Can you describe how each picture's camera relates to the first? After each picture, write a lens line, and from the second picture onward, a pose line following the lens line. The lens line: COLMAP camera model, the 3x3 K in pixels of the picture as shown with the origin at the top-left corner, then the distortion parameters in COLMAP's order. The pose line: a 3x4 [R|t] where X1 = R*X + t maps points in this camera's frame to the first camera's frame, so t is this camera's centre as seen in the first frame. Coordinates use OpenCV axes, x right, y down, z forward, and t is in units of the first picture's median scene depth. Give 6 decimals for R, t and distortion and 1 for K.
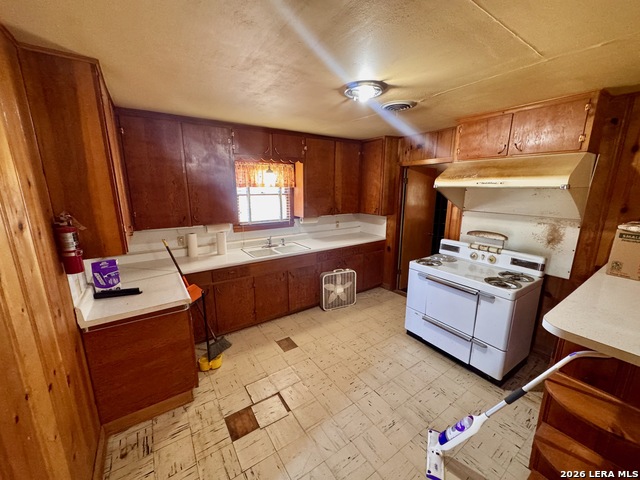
lens RADIAL K [[253.3, 0, 323.5], [0, 253.3, 240.9], [0, 0, 1]] dist [0.000407, 0.000253]
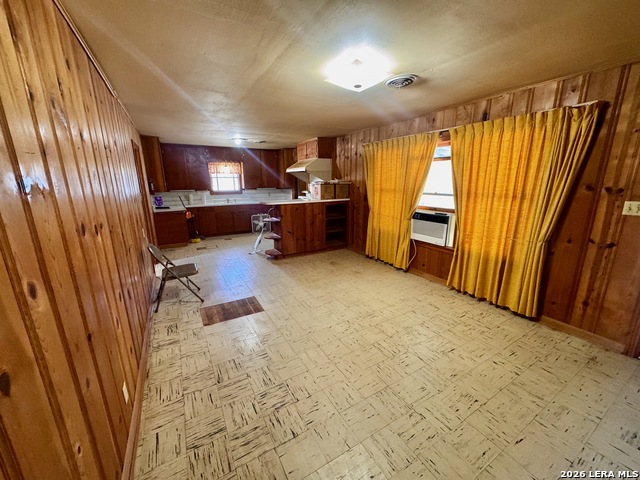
lens RADIAL K [[253.3, 0, 318.4], [0, 253.3, 241.5], [0, 0, 1]] dist [0.000407, 0.000253]
pose [[0.996508, 0.007635, -0.083151, 0.784216], [-0.004806, 0.999405, 0.034167, 0.297170], [0.083362, -0.033648, 0.995951, -1.141244]]
